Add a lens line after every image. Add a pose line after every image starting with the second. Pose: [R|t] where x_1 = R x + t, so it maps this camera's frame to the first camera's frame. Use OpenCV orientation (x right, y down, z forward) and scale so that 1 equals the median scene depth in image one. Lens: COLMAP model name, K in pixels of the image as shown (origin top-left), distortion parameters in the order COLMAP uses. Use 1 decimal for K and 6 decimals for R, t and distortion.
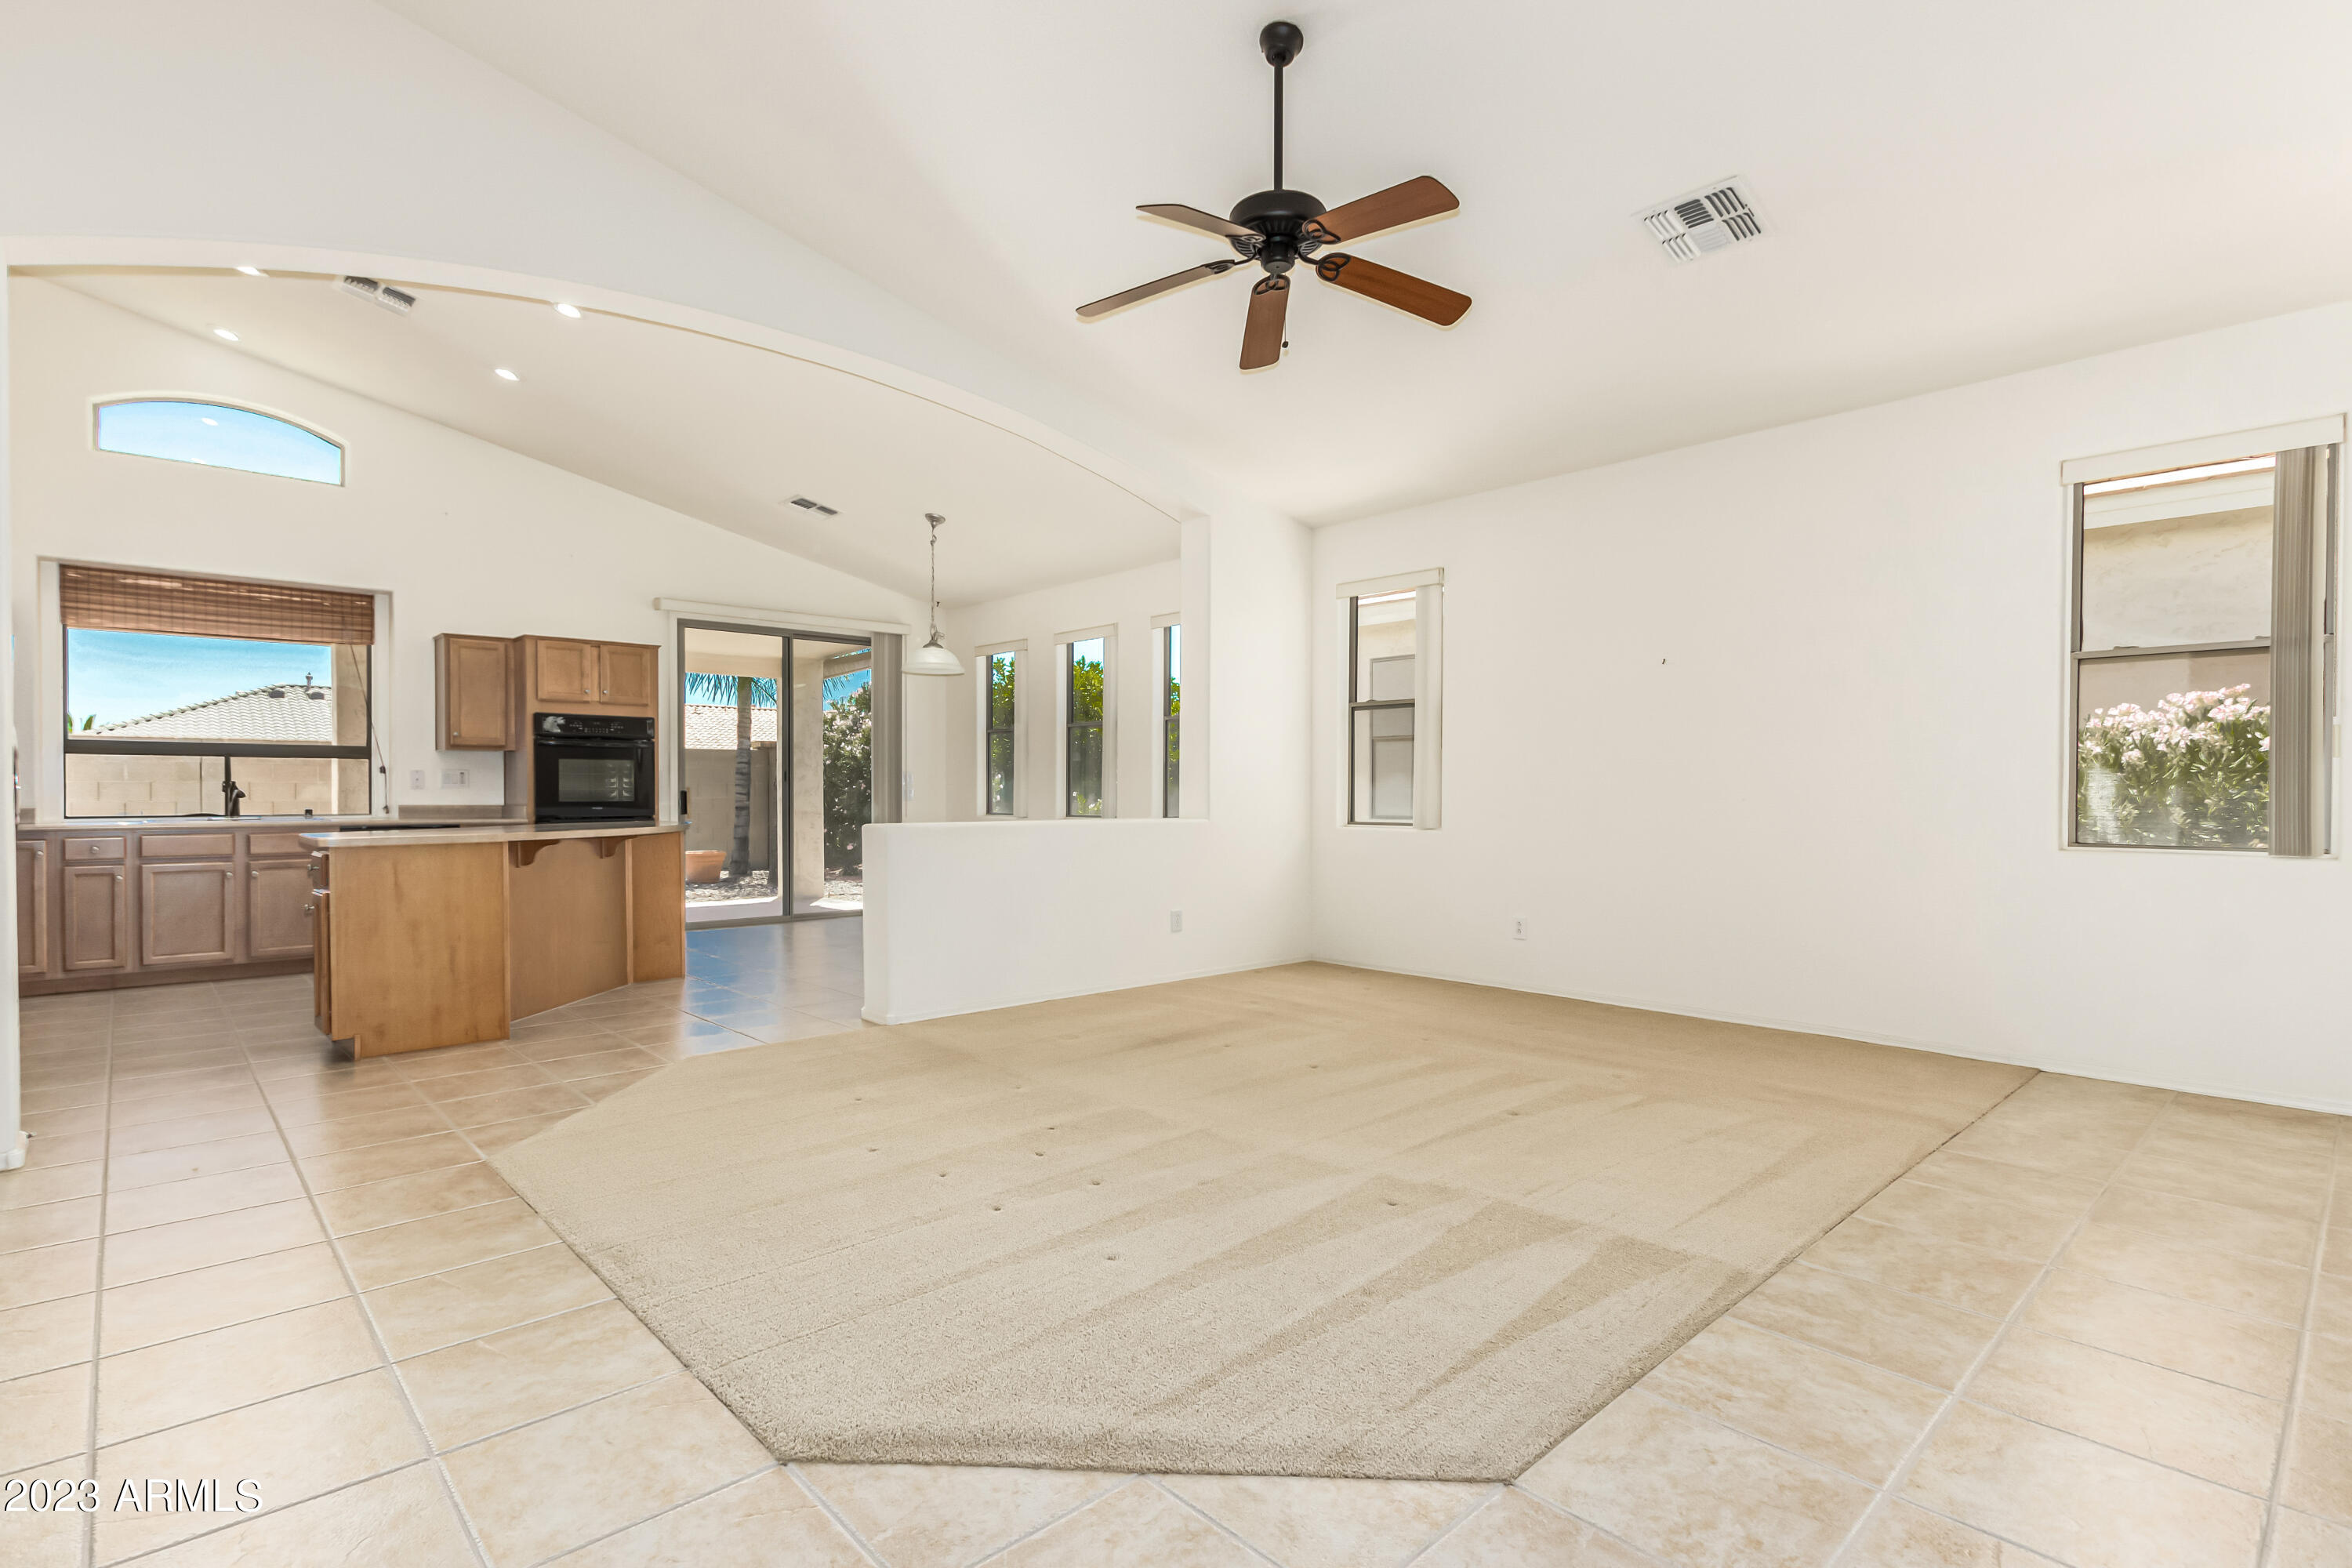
lens RADIAL K [[1132.6, 0, 1185.7], [0, 1132.6, 791.2], [0, 0, 1]] dist [0.010596, 0.000026]
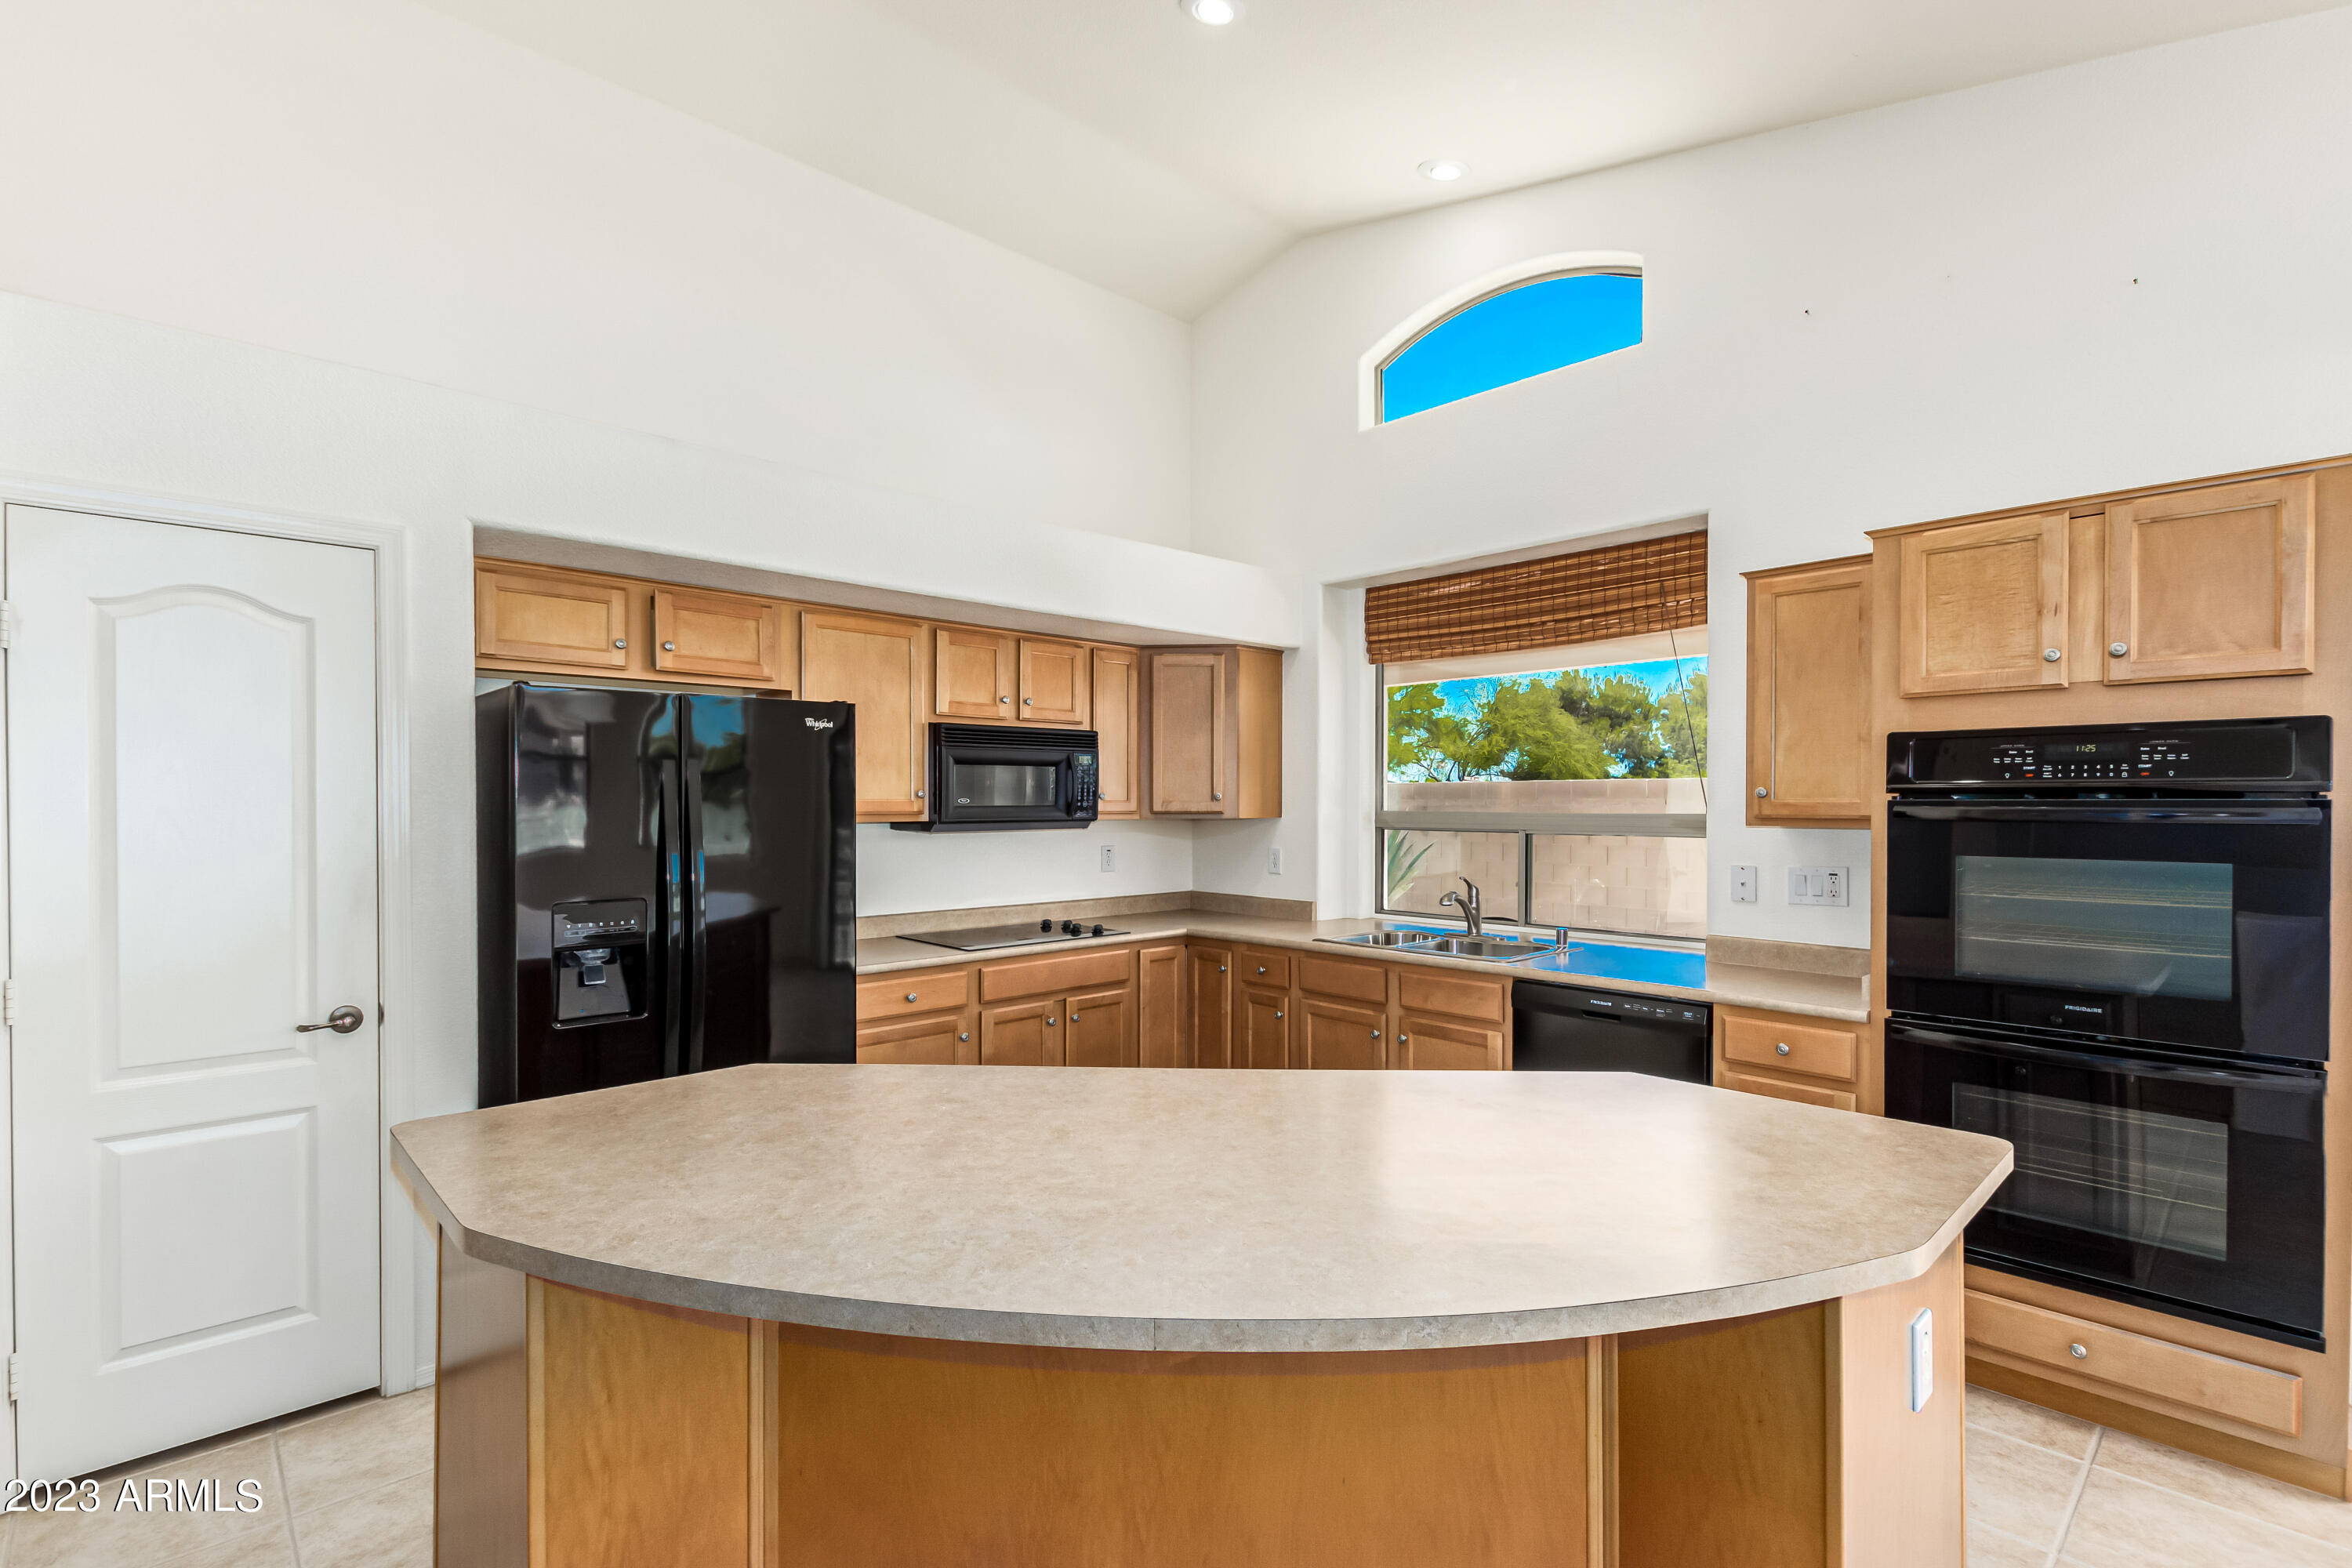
lens RADIAL K [[1090.4, 0, 1178.4], [0, 1090.4, 803.0], [0, 0, 1]] dist [0.006344, 0.000128]
pose [[-0.002638, 0.000956, -0.999996, -0.207887], [-0.000968, 0.999999, 0.000958, -0.045560], [0.999996, 0.000970, -0.002638, 0.762592]]
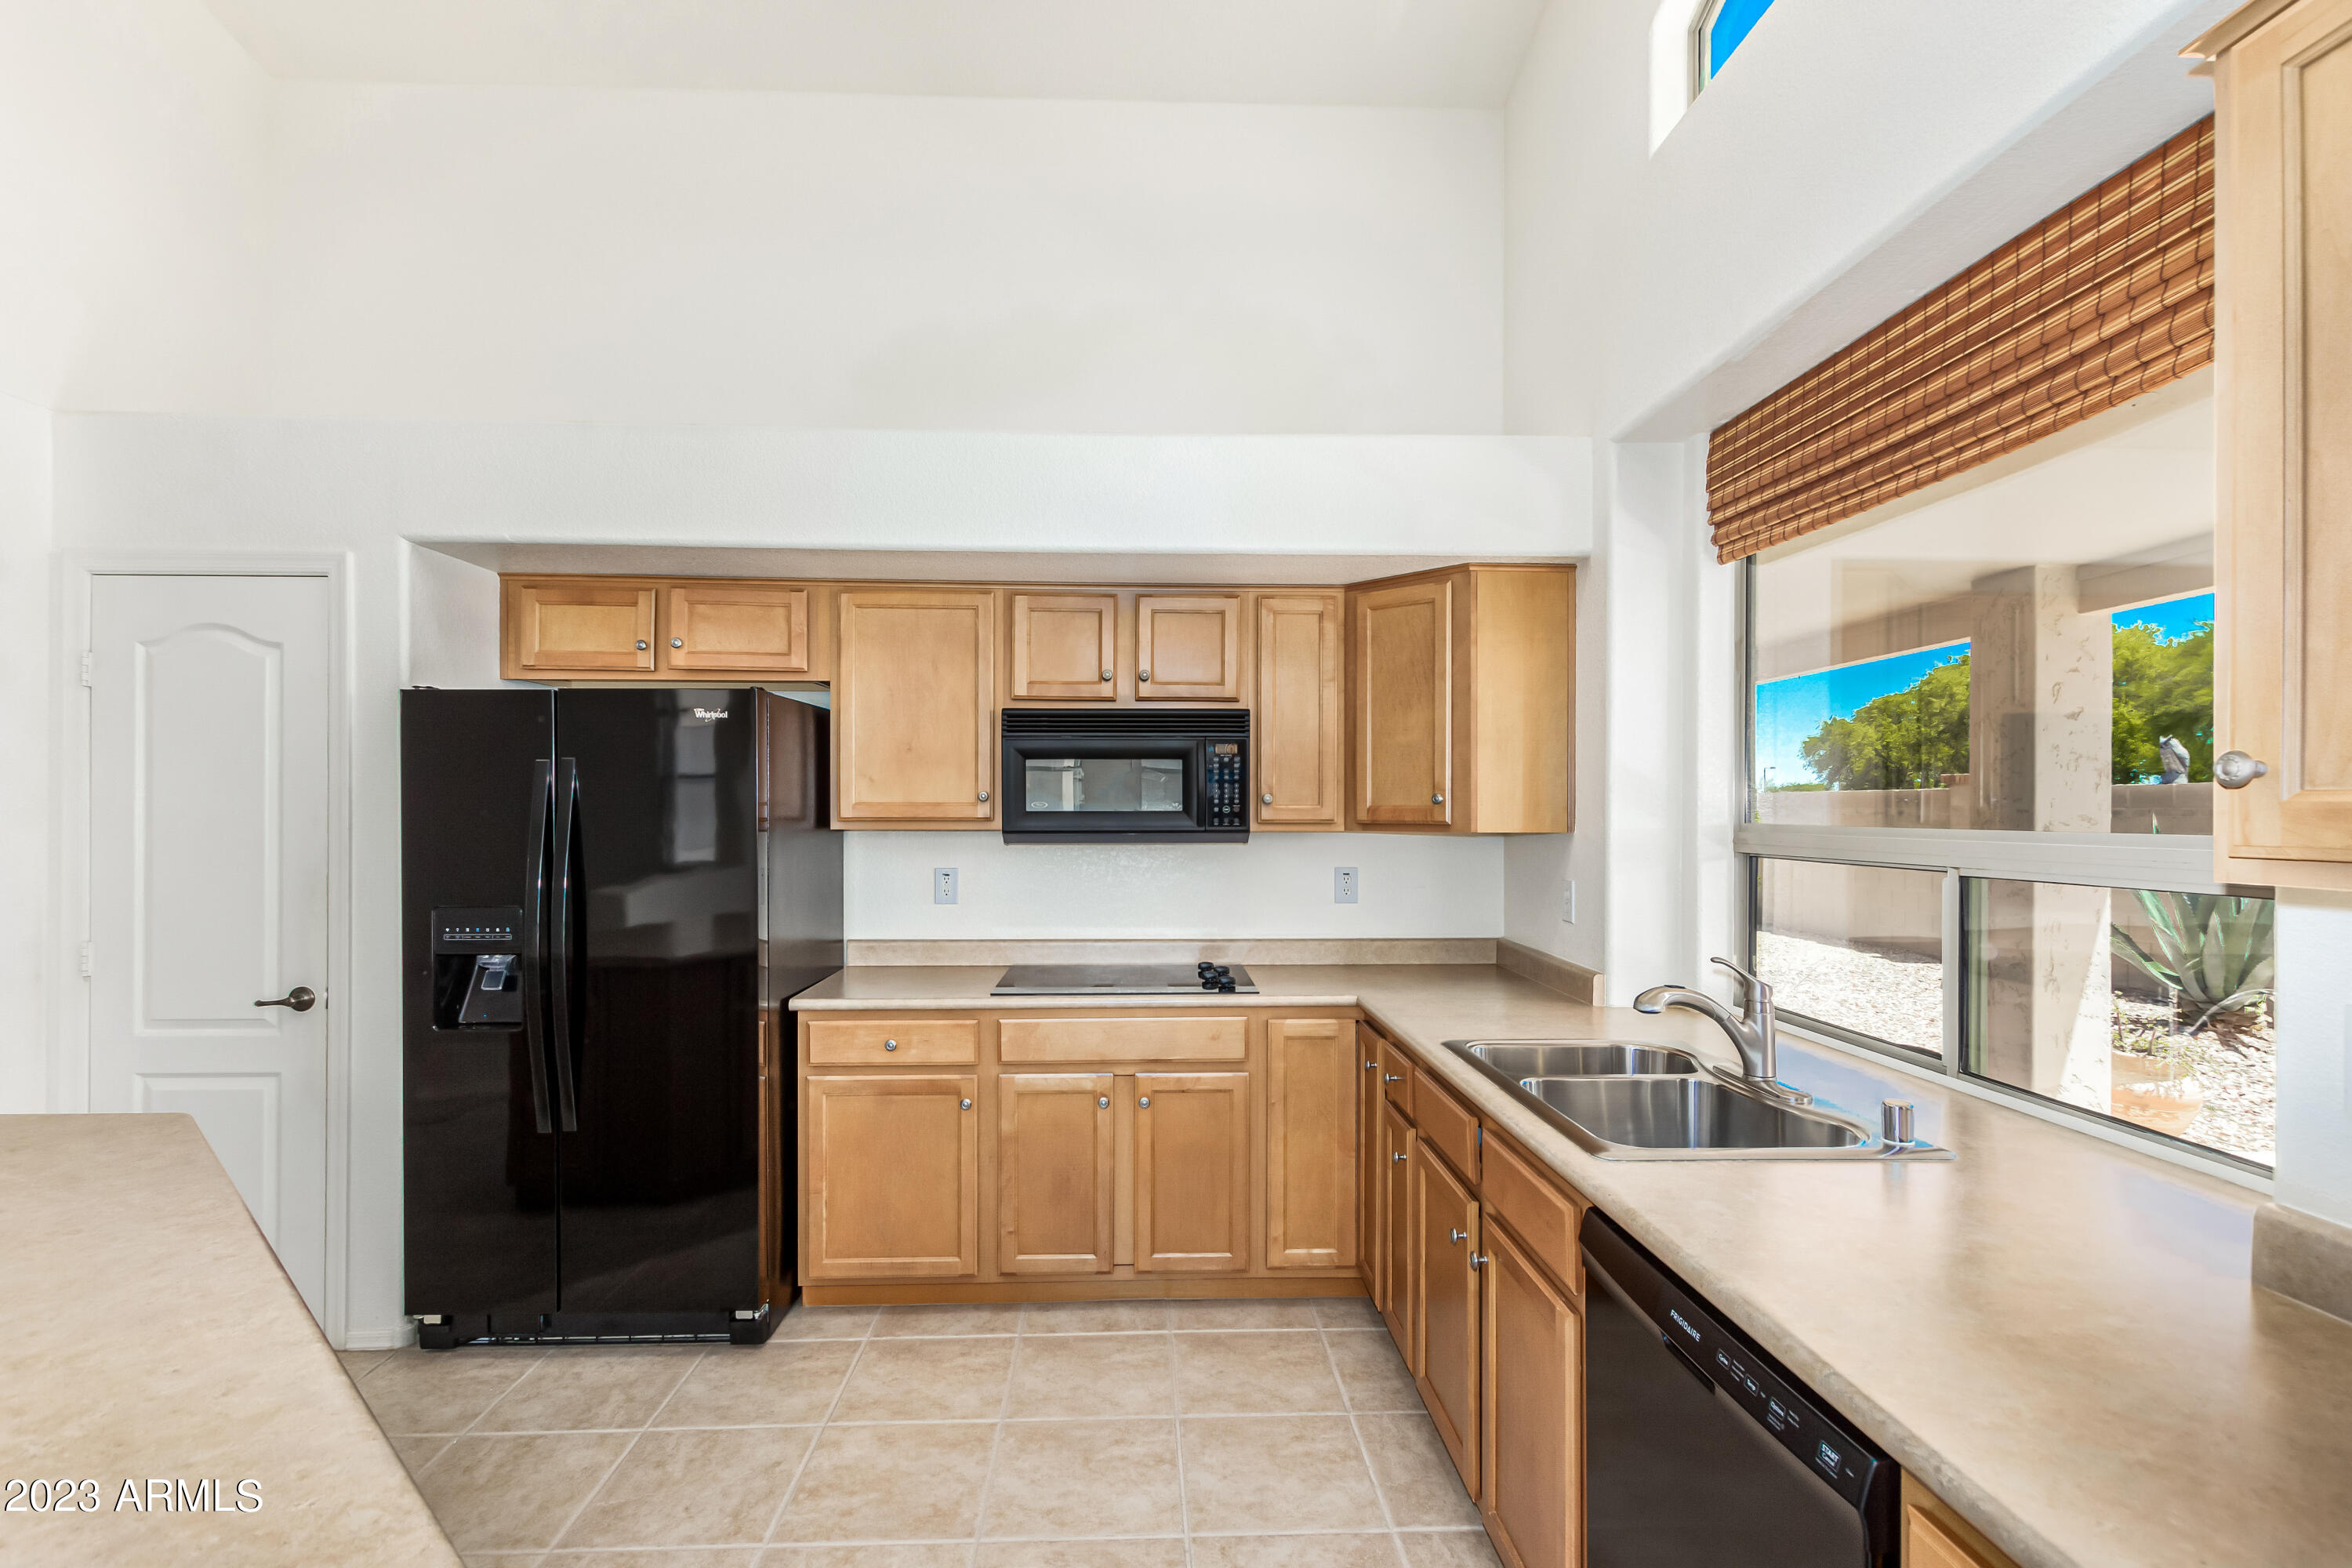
lens RADIAL K [[1071.6, 0, 1168.2], [0, 1071.6, 808.8], [0, 0, 1]] dist [0.003303, 0.000285]
pose [[-0.662059, -0.002510, -0.749447, -0.467364], [-0.002796, 0.999996, -0.000880, -0.044362], [0.749446, 0.001512, -0.662063, 0.975614]]
